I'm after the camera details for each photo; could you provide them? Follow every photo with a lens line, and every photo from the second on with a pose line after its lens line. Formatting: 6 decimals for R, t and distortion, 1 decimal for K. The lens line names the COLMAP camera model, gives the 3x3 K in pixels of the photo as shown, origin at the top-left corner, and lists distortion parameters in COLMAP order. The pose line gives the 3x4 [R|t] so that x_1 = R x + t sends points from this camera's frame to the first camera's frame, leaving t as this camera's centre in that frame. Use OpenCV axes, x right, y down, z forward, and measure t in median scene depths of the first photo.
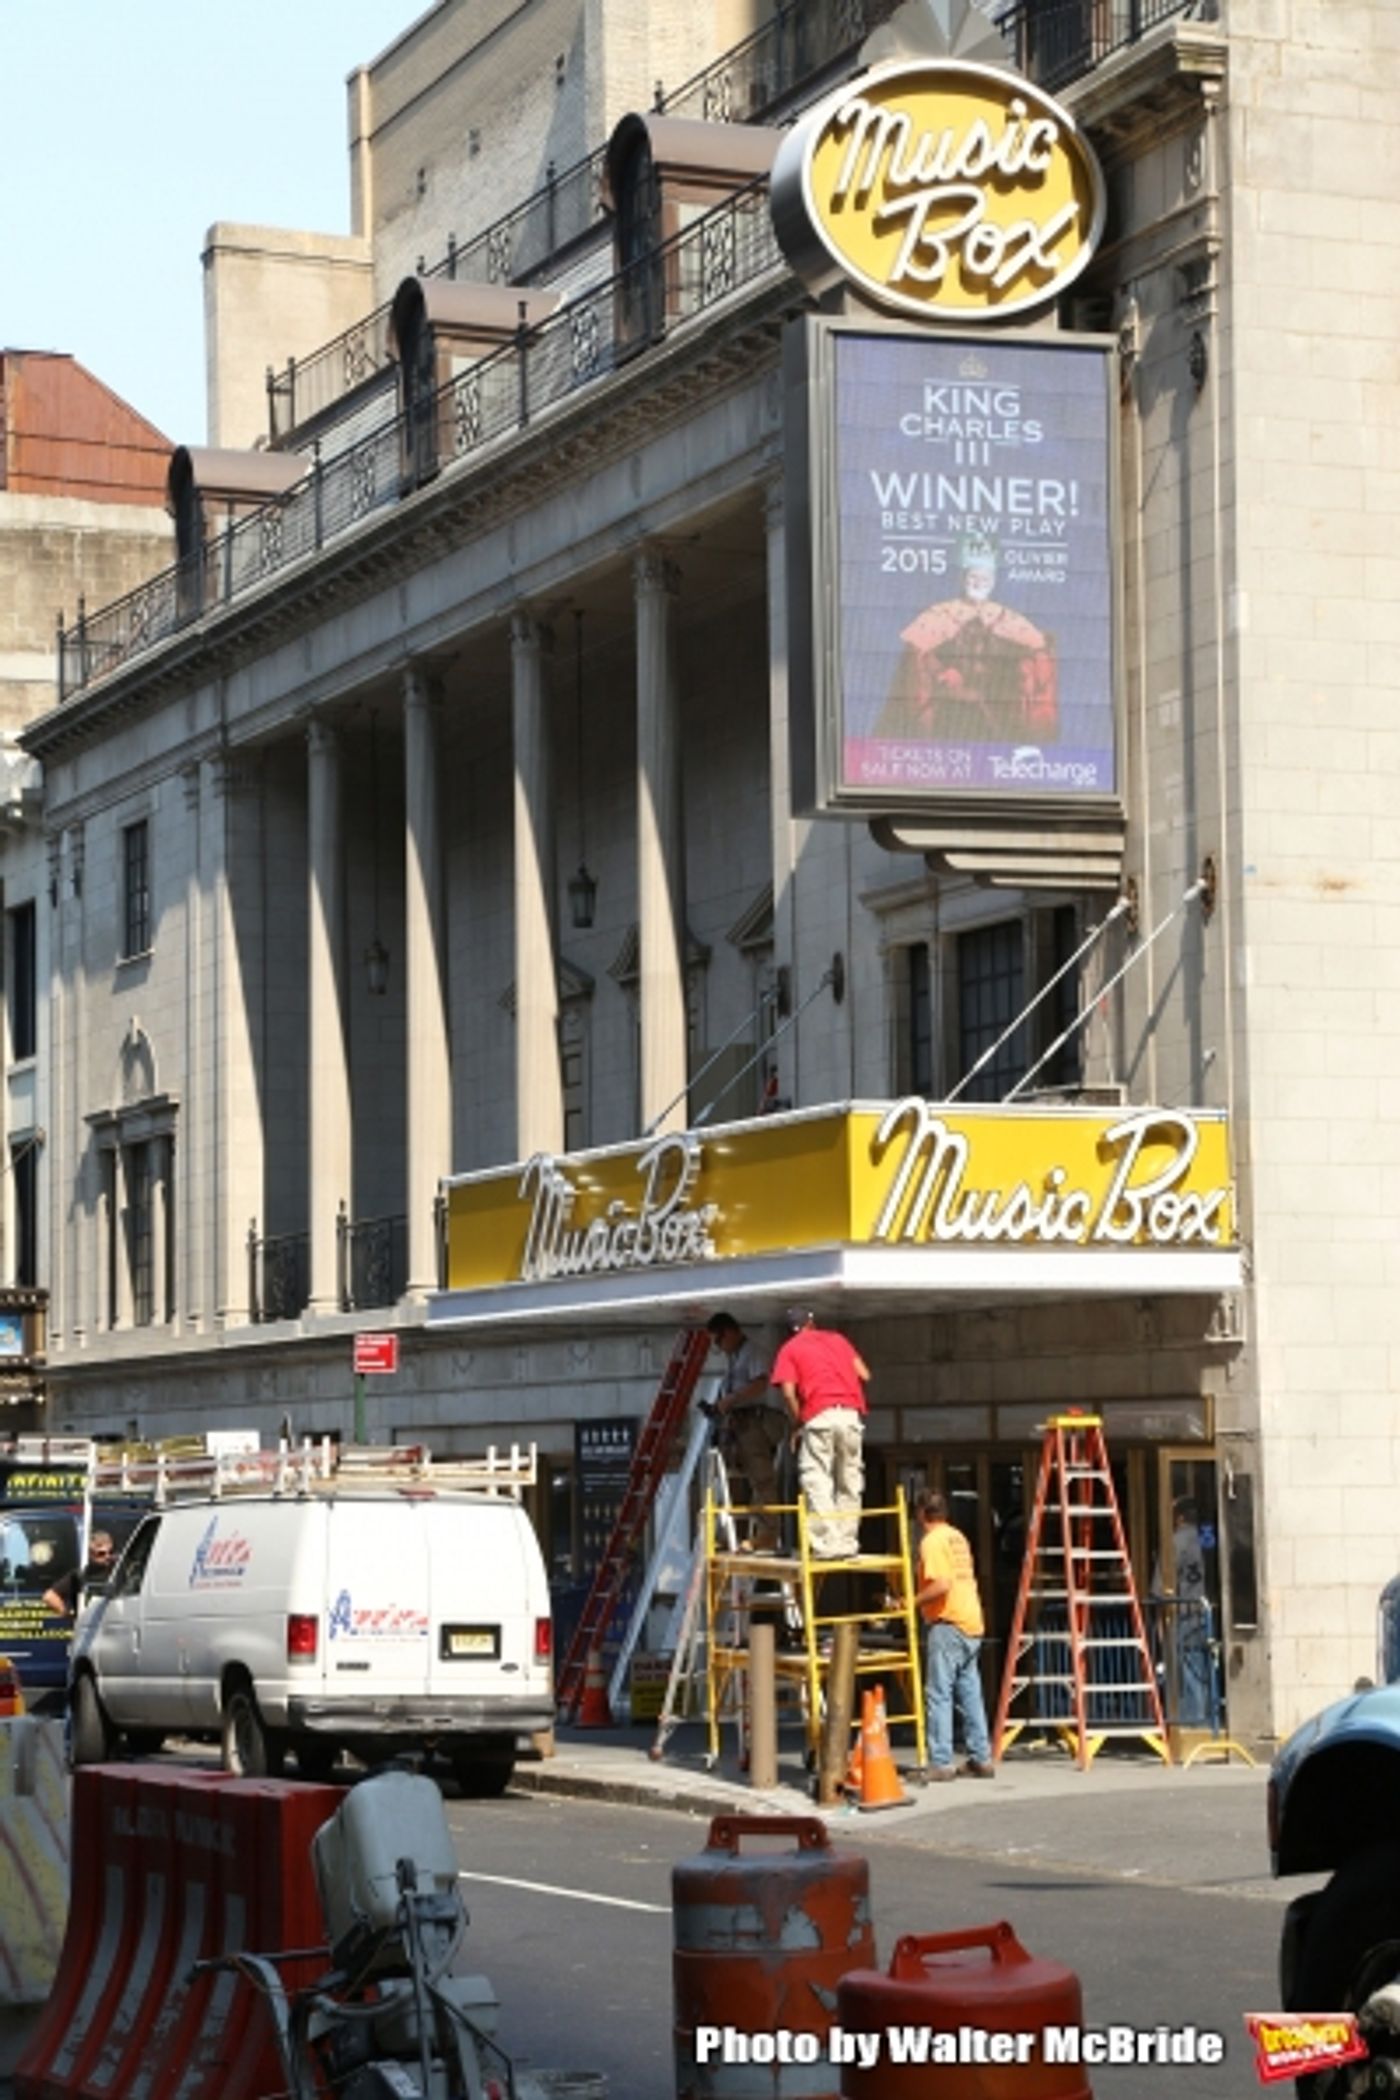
lens RADIAL K [[4336.2, 0, 693.7], [0, 4336.2, 1033.6], [0, 0, 1]] dist [0.361194, 0.000000]
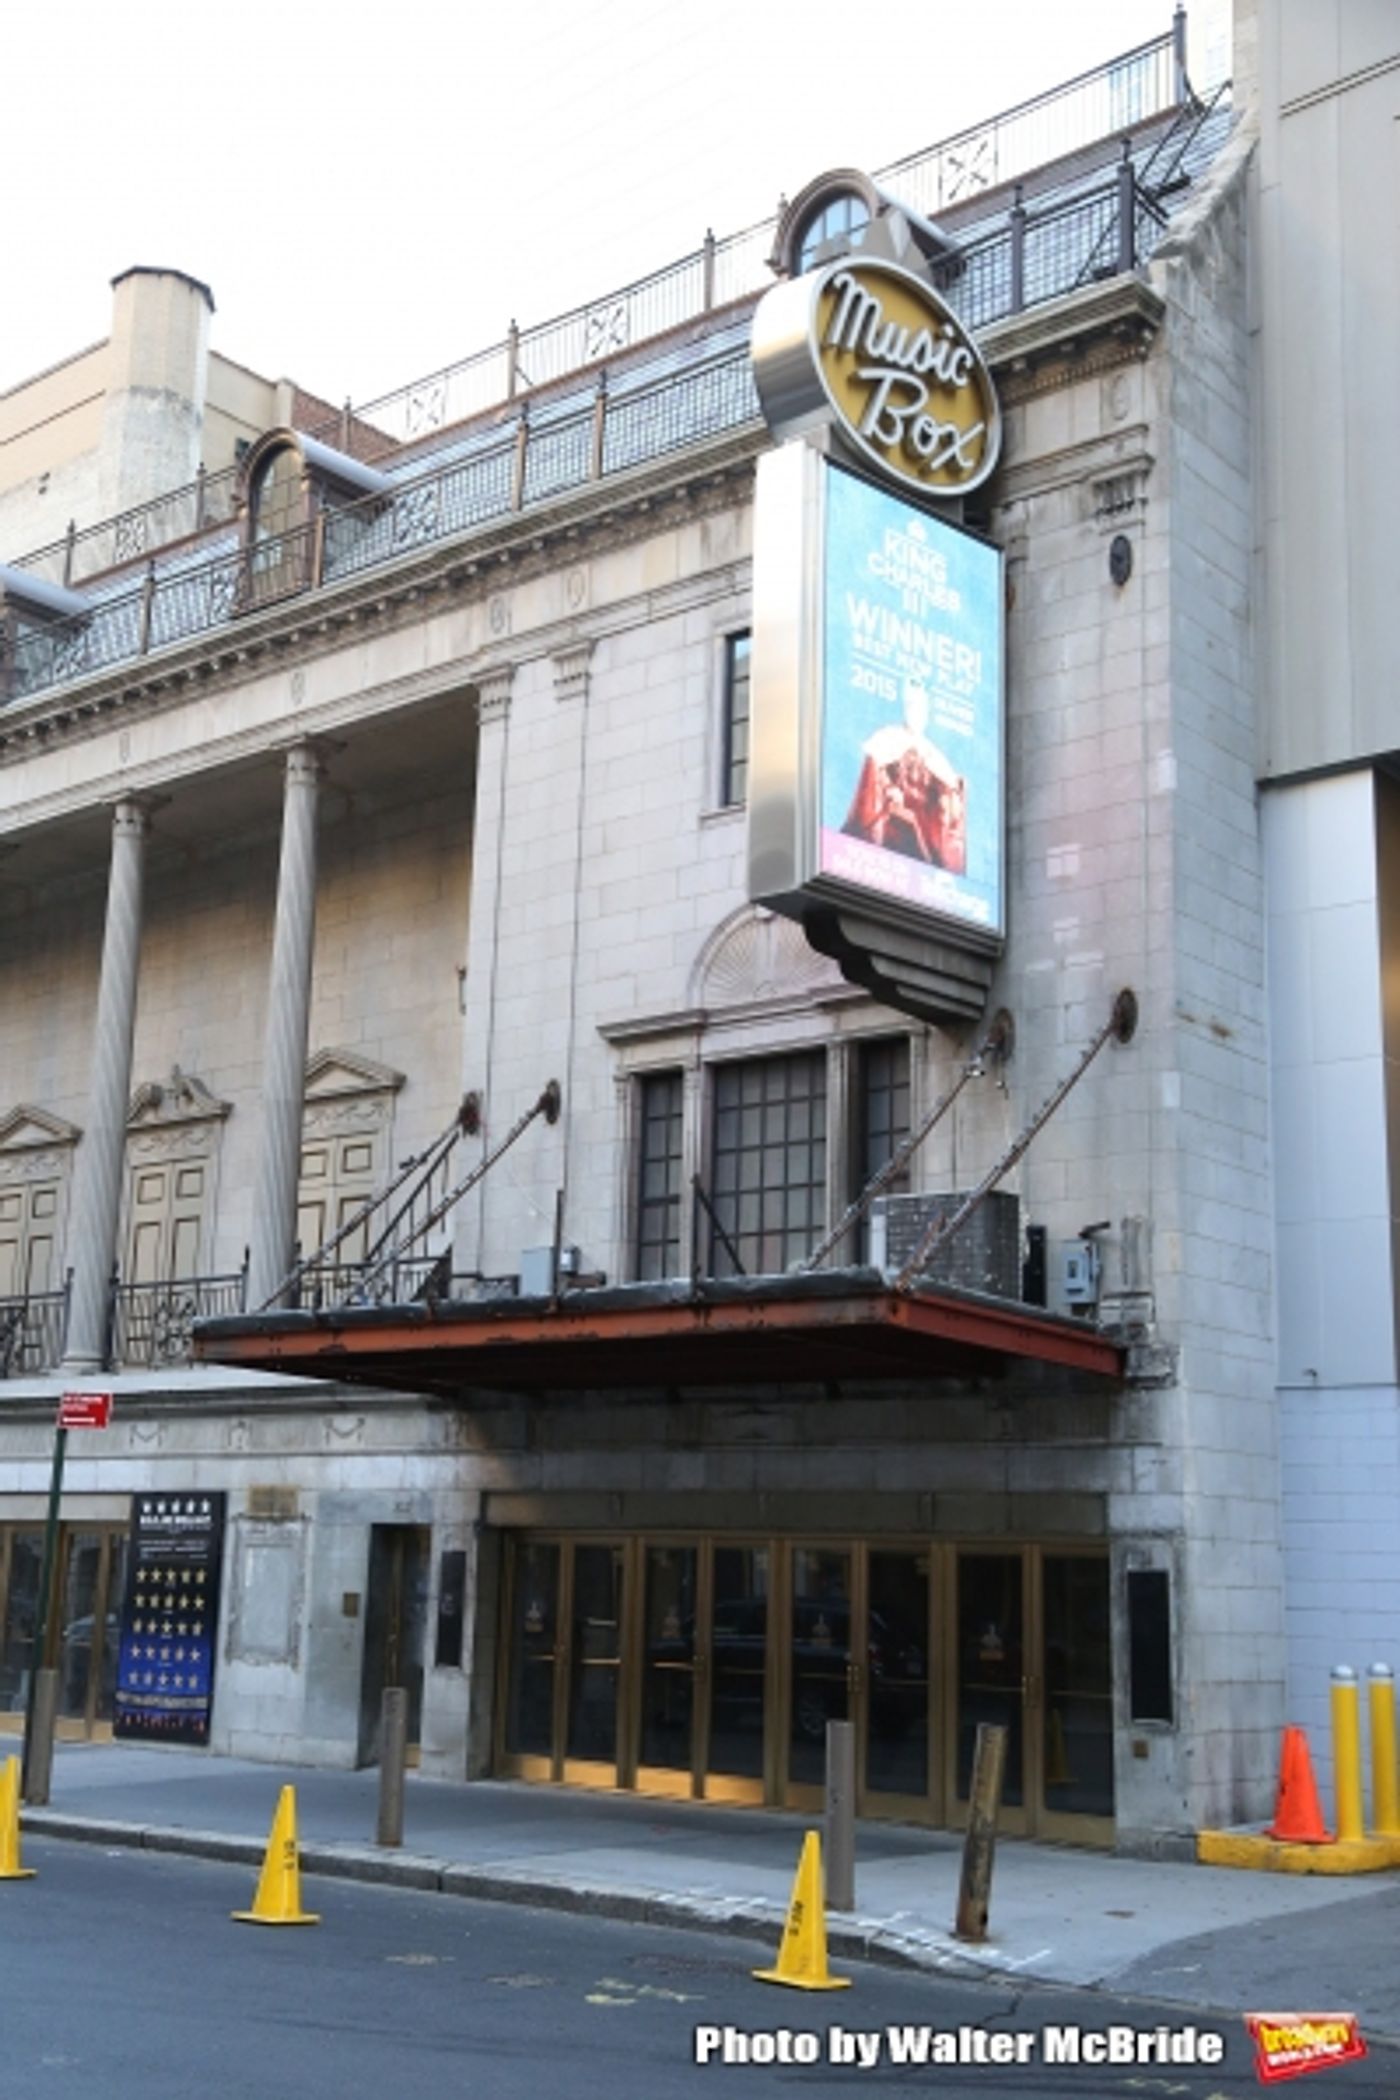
lens RADIAL K [[2260.4, 0, 682.6], [0, 2260.4, 1050.2], [0, 0, 1]] dist [0.054561, 0.000000]
pose [[0.900097, 0.138933, 0.412945, -0.206296], [-0.087170, 0.986057, -0.141749, 0.062079], [-0.426881, 0.091591, 0.899658, 0.527609]]
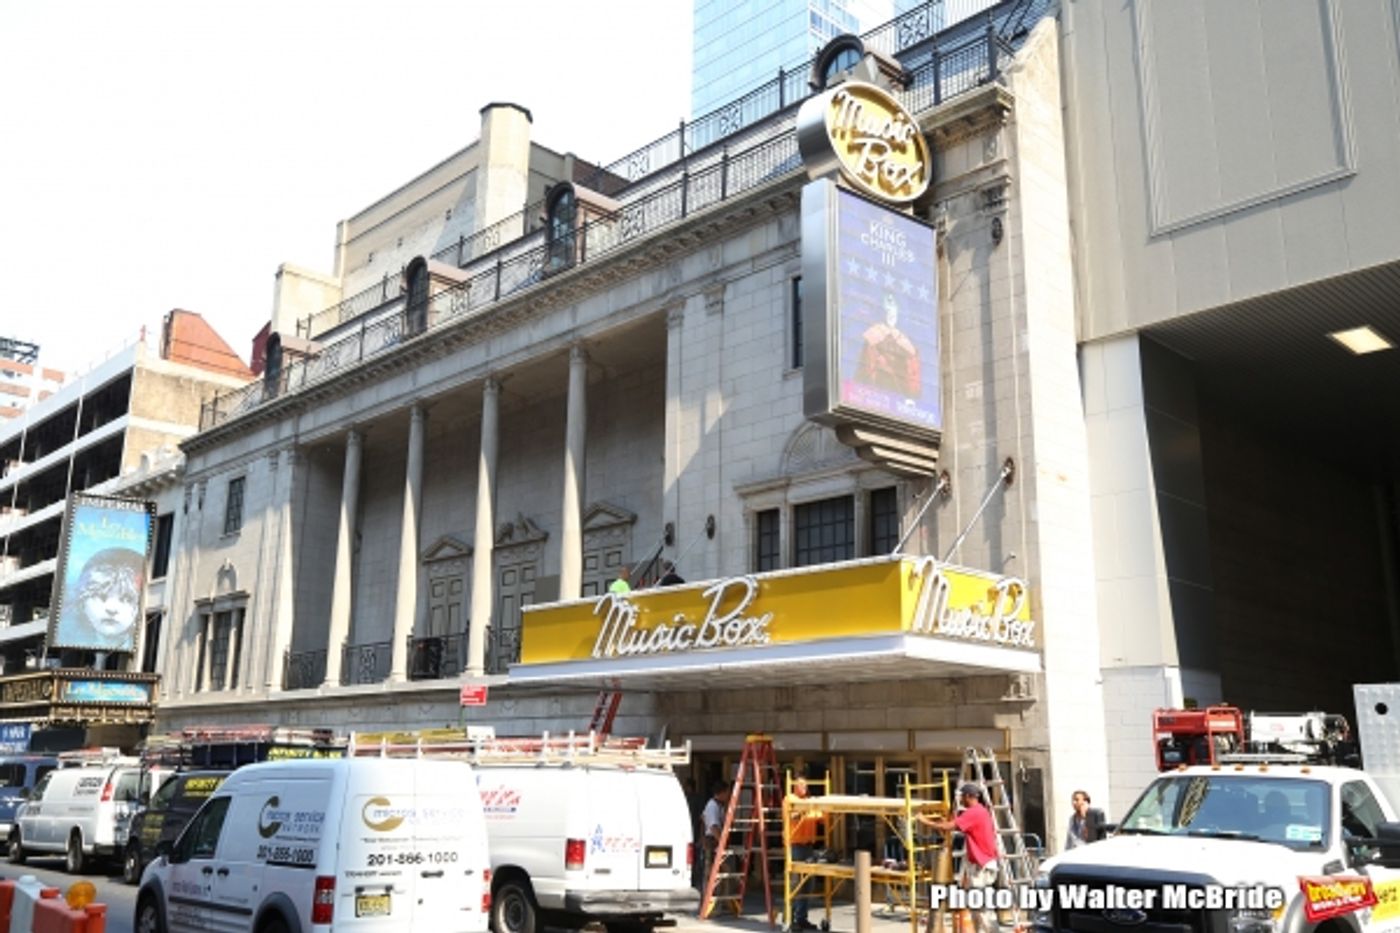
lens RADIAL K [[1225.1, 0, 696.4], [0, 1225.1, 453.6], [0, 0, 1]] dist [-0.036828, 0.056738]
pose [[0.936624, 0.117917, 0.329896, -0.201090], [-0.064711, 0.983681, -0.167881, 0.060828], [-0.344308, 0.135893, 0.928970, 0.507539]]
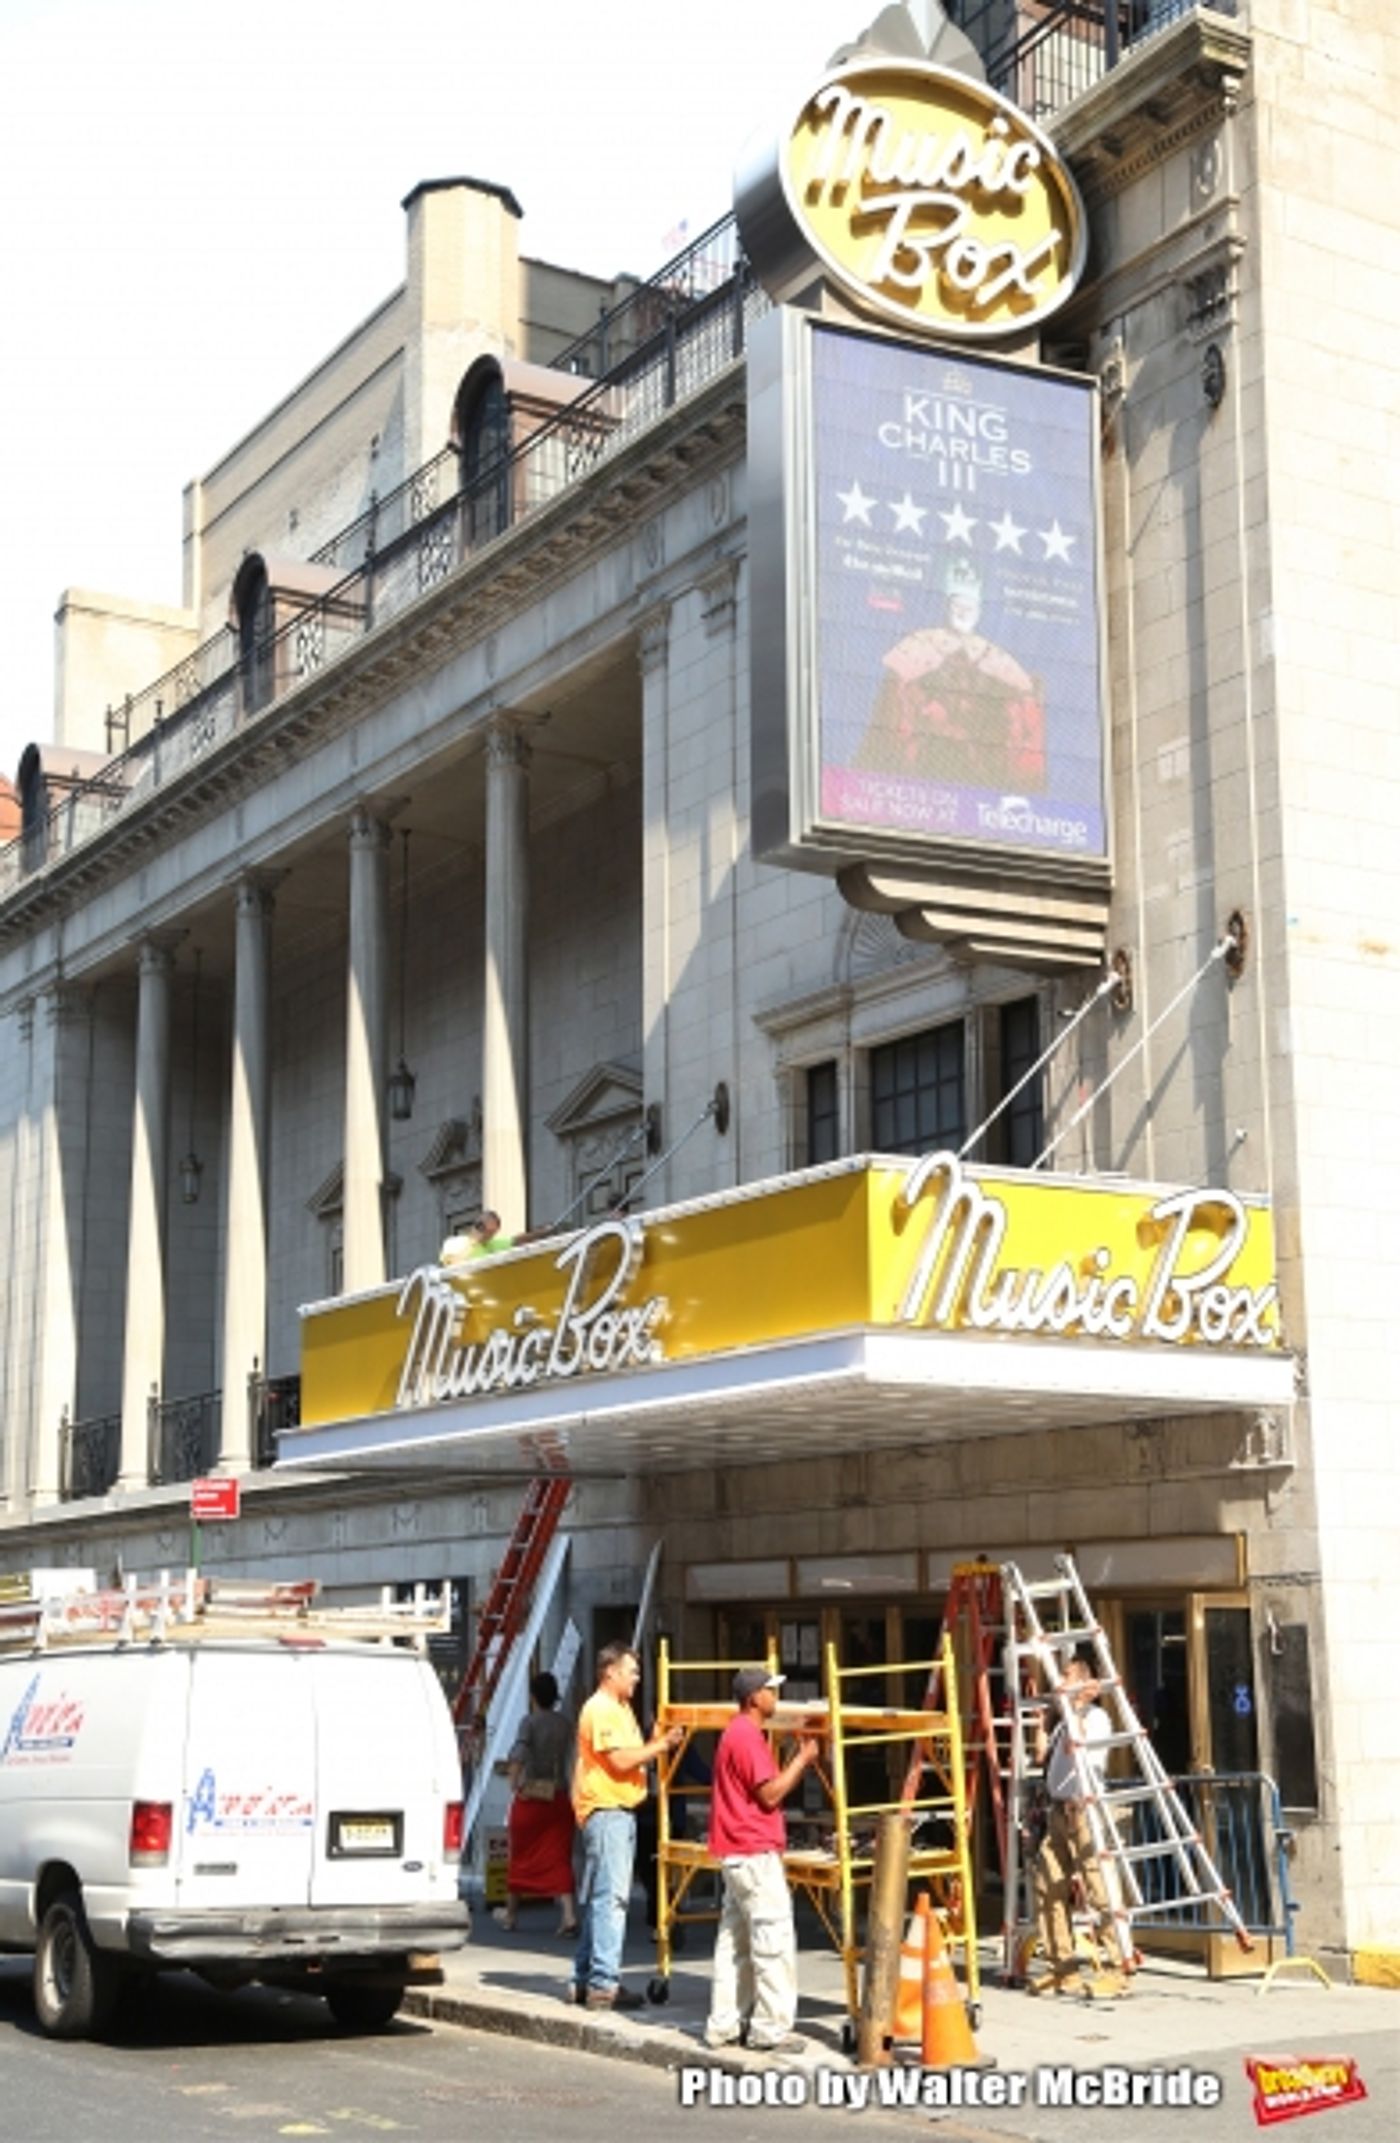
lens RADIAL K [[2762.0, 0, 729.7], [0, 2762.0, 1092.4], [0, 0, 1]] dist [0.124622, 0.000000]
pose [[0.989942, 0.034078, 0.137307, -0.056710], [-0.019994, 0.994514, -0.102675, 0.053504], [-0.140053, 0.098897, 0.985193, 0.455607]]
